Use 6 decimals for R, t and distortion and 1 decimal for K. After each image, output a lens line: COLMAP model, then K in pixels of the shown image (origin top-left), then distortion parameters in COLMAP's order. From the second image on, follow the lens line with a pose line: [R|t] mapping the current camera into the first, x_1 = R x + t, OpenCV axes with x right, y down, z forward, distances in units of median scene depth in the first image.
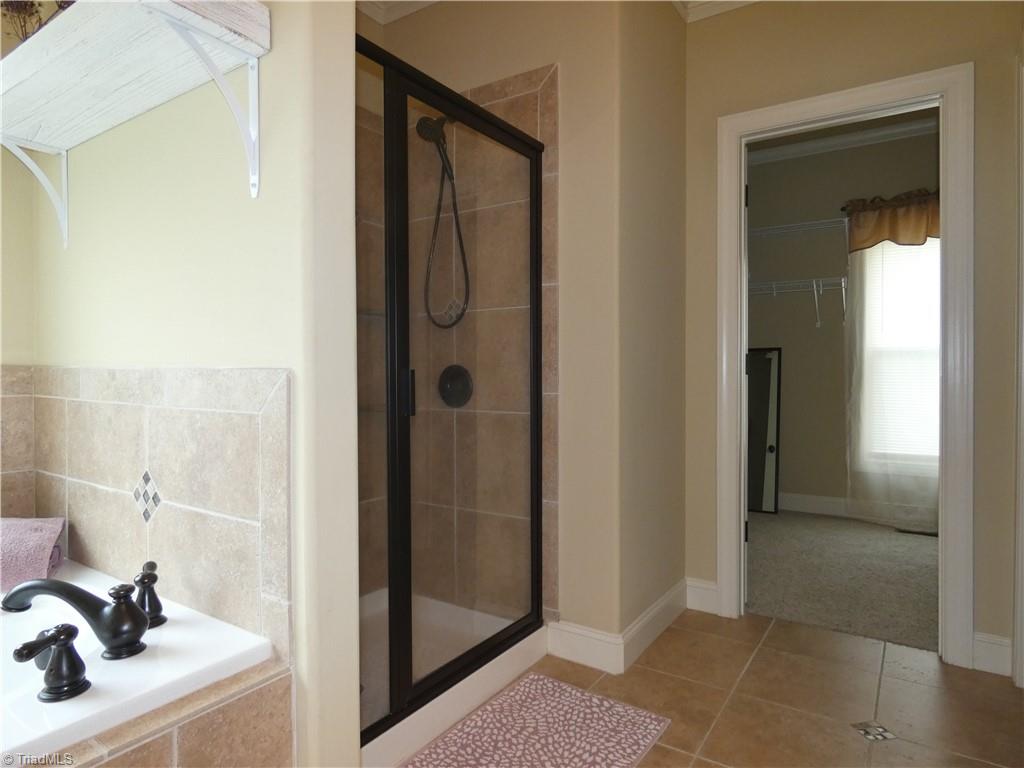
lens RADIAL K [[614.1, 0, 514.5], [0, 614.1, 380.9], [0, 0, 1]] dist [-0.003421, -0.000532]
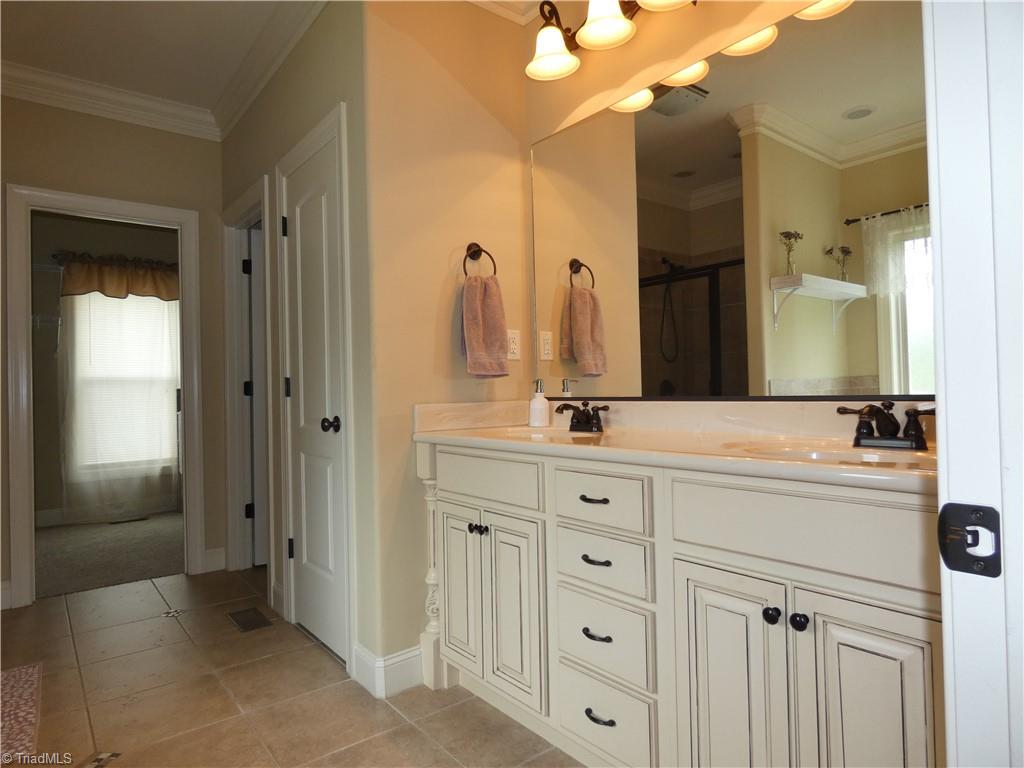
lens RADIAL K [[614.1, 0, 514.5], [0, 614.1, 380.9], [0, 0, 1]] dist [-0.003421, -0.000532]
pose [[0.309643, 0.006327, 0.950832, -0.302171], [0.036165, 0.999176, -0.018426, 0.005599], [-0.950165, 0.040093, 0.309160, -0.172531]]
